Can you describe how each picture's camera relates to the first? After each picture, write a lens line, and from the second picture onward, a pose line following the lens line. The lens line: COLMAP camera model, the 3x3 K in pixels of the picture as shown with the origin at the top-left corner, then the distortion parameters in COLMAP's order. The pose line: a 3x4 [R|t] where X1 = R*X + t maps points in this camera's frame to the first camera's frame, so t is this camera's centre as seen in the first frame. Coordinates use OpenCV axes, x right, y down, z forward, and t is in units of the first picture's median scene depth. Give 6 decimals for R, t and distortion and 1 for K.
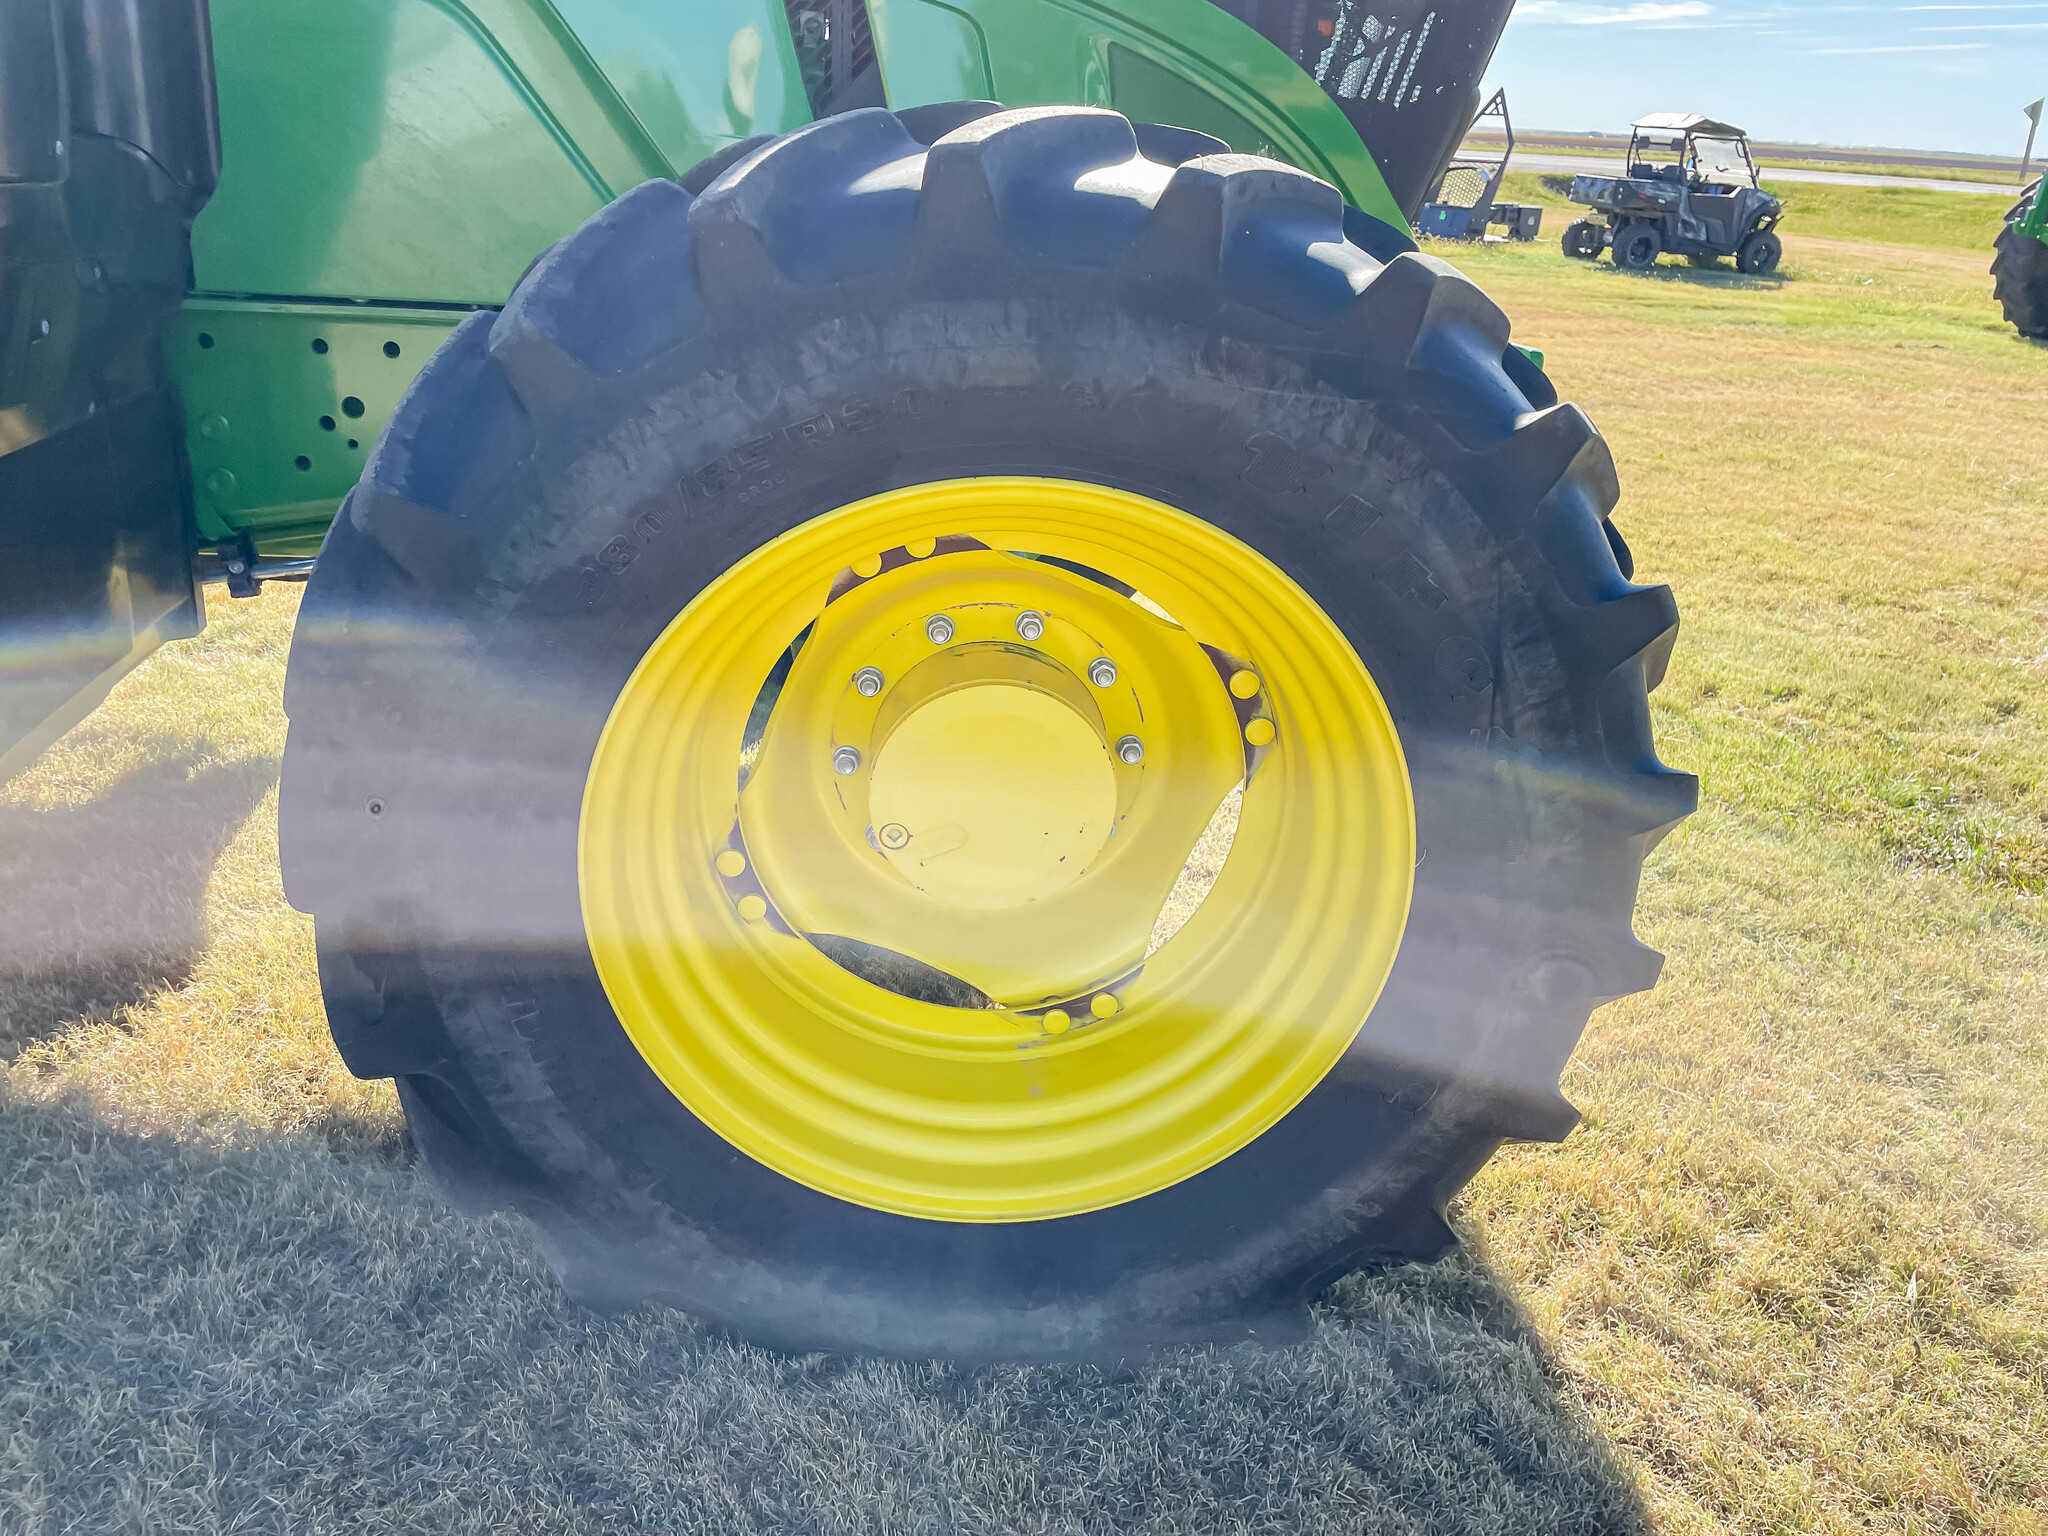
lens RADIAL K [[1538.0, 0, 1022.0], [0, 1538.0, 756.0], [0, 0, 1]] dist [0.080436, -0.106810]
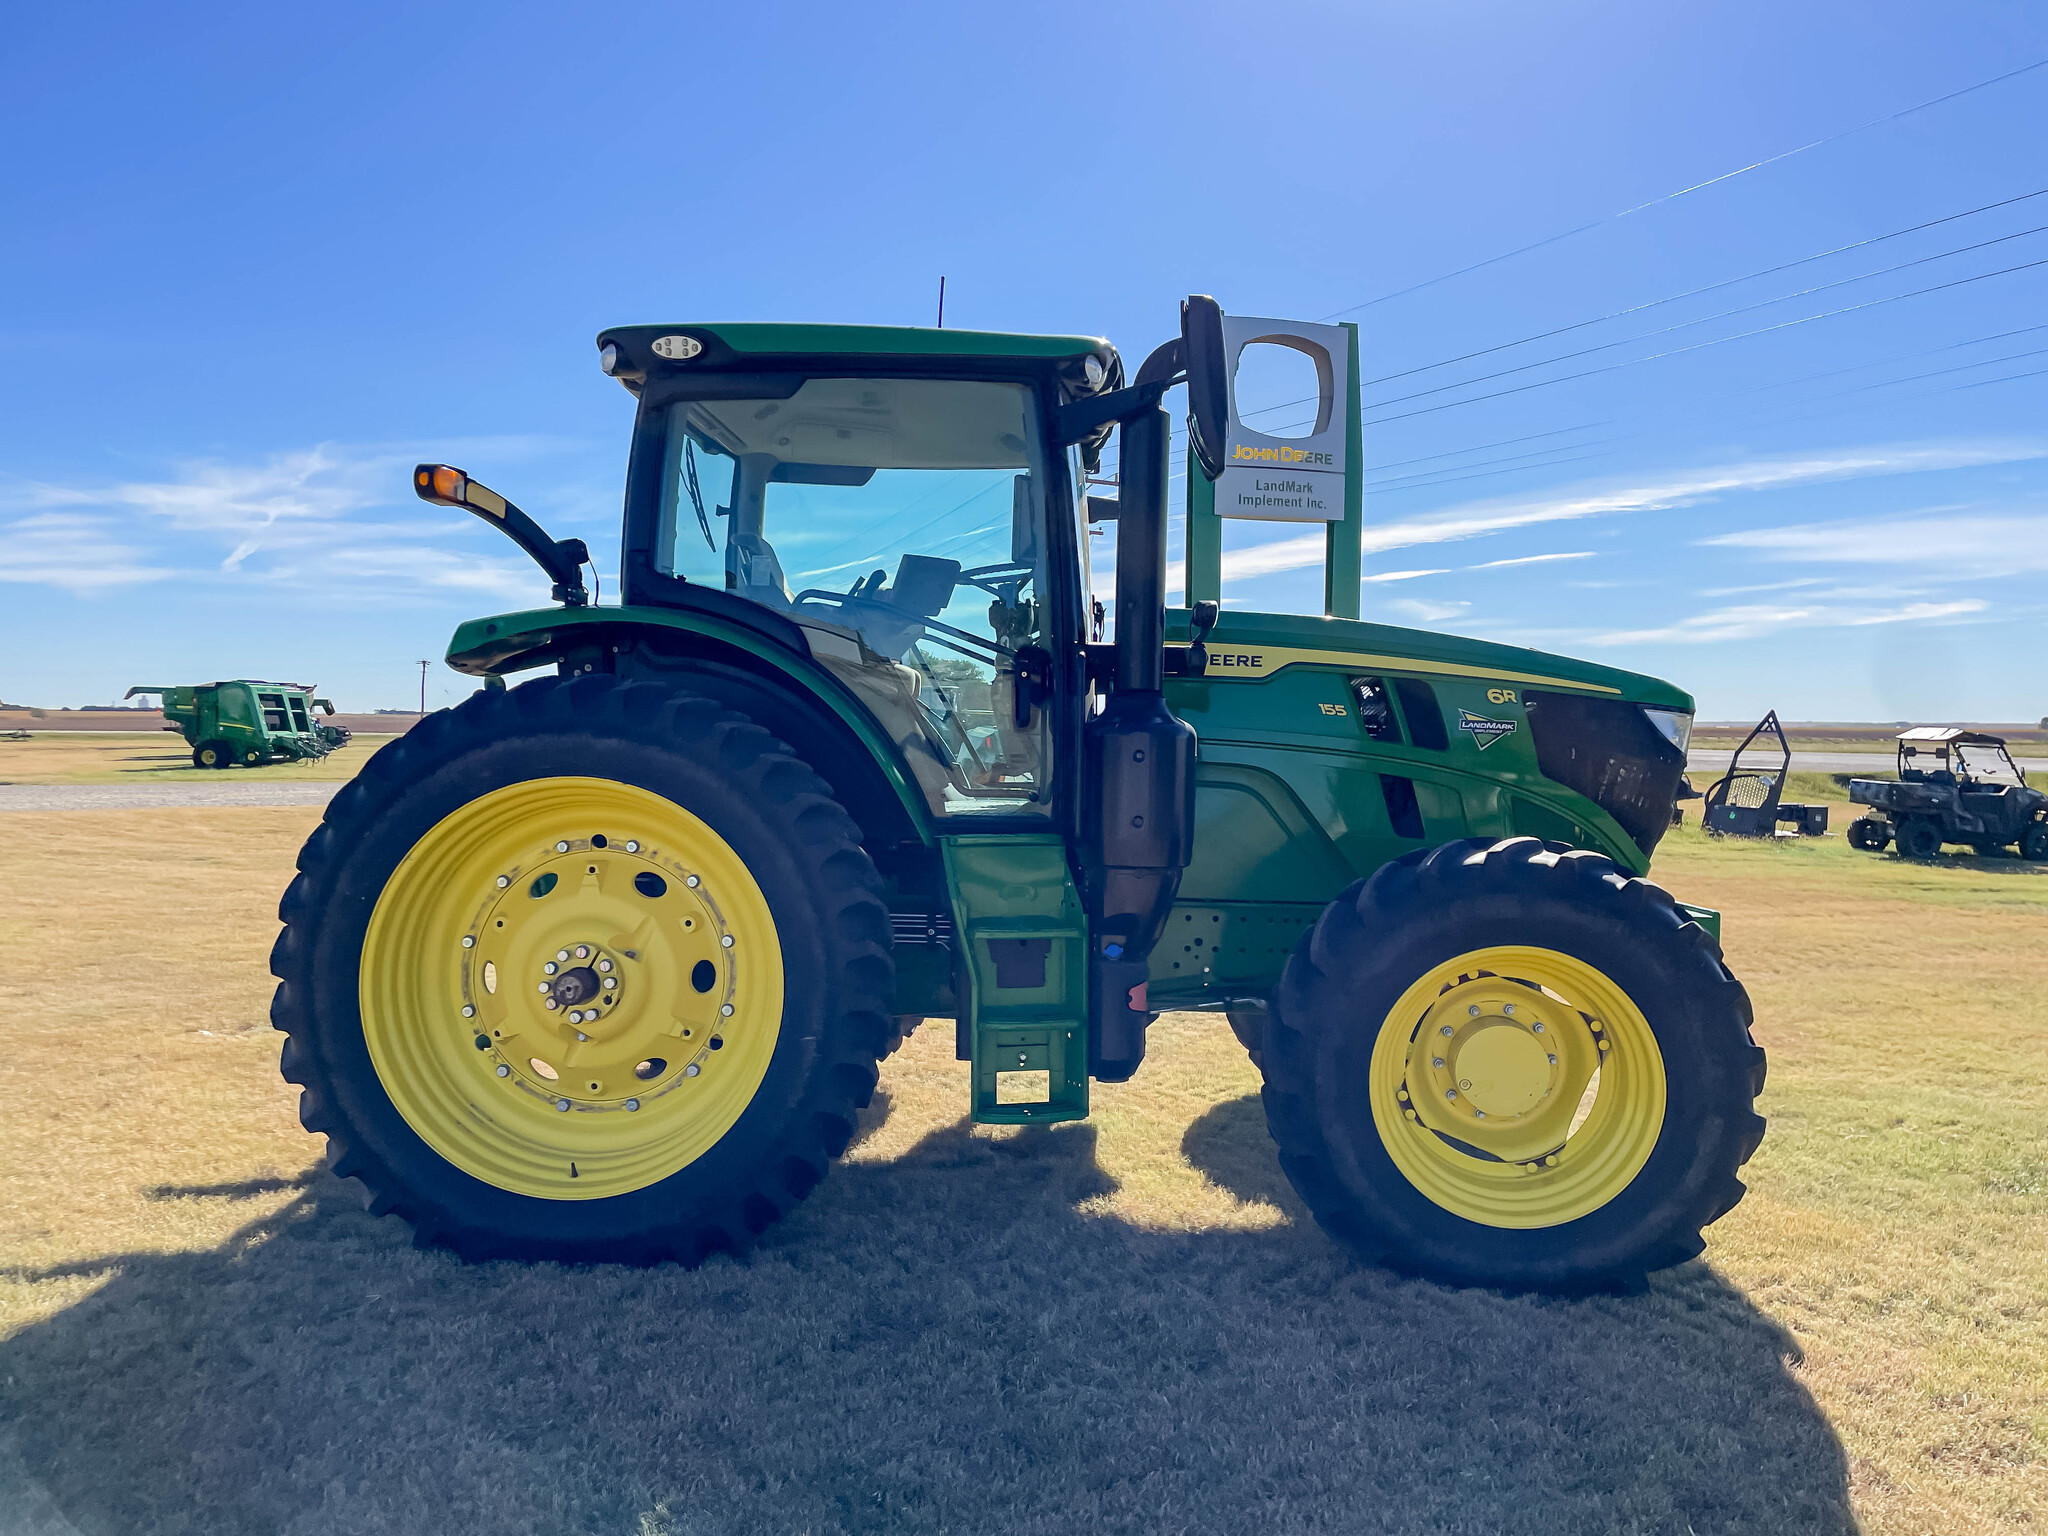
lens RADIAL K [[1541.8, 0, 1025.9], [0, 1541.8, 750.4], [0, 0, 1]] dist [0.027206, -0.035110]
pose [[0.982069, -0.037983, -0.184656, -0.038611], [-0.033334, 0.929074, -0.368388, 0.064885], [0.185552, 0.367937, 0.911149, -0.223119]]
